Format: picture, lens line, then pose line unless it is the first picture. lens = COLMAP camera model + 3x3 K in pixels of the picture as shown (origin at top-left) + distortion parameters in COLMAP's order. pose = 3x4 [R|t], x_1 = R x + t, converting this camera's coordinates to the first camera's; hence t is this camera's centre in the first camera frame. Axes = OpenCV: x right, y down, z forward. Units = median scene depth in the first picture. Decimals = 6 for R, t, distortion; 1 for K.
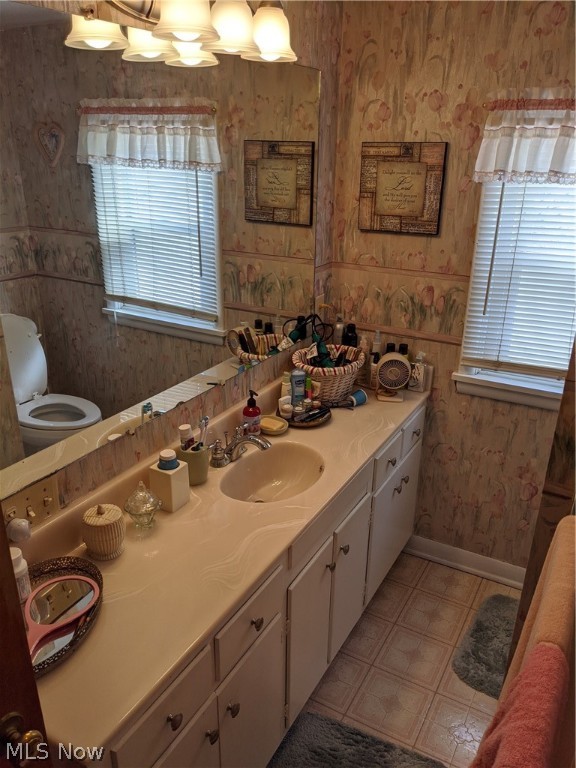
lens RADIAL K [[605.9, 0, 288.9], [0, 605.9, 390.1], [0, 0, 1]] dist [0.048317, -0.082987]
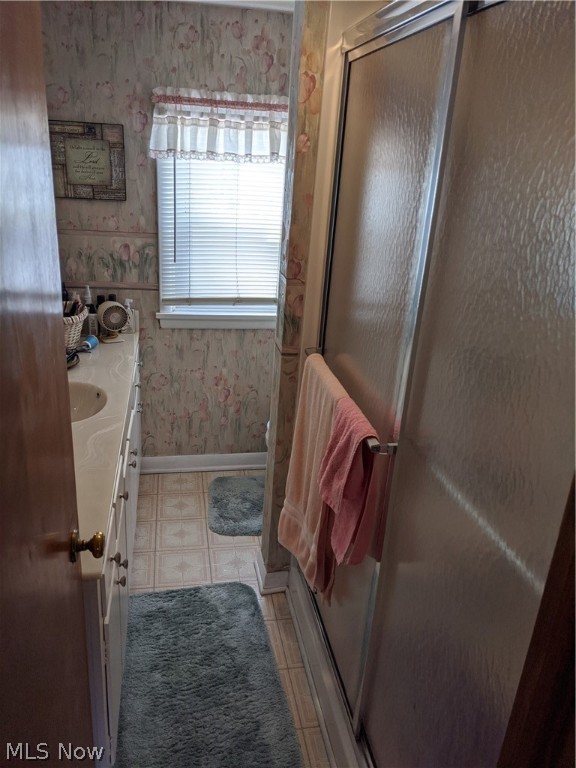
lens RADIAL K [[605.9, 0, 286.6], [0, 605.9, 383.7], [0, 0, 1]] dist [0.048317, -0.082987]
pose [[0.767254, -0.192243, 0.611853, -0.330488], [0.189414, 0.979385, 0.070198, 0.080904], [-0.612735, 0.062034, 0.787850, -0.141968]]
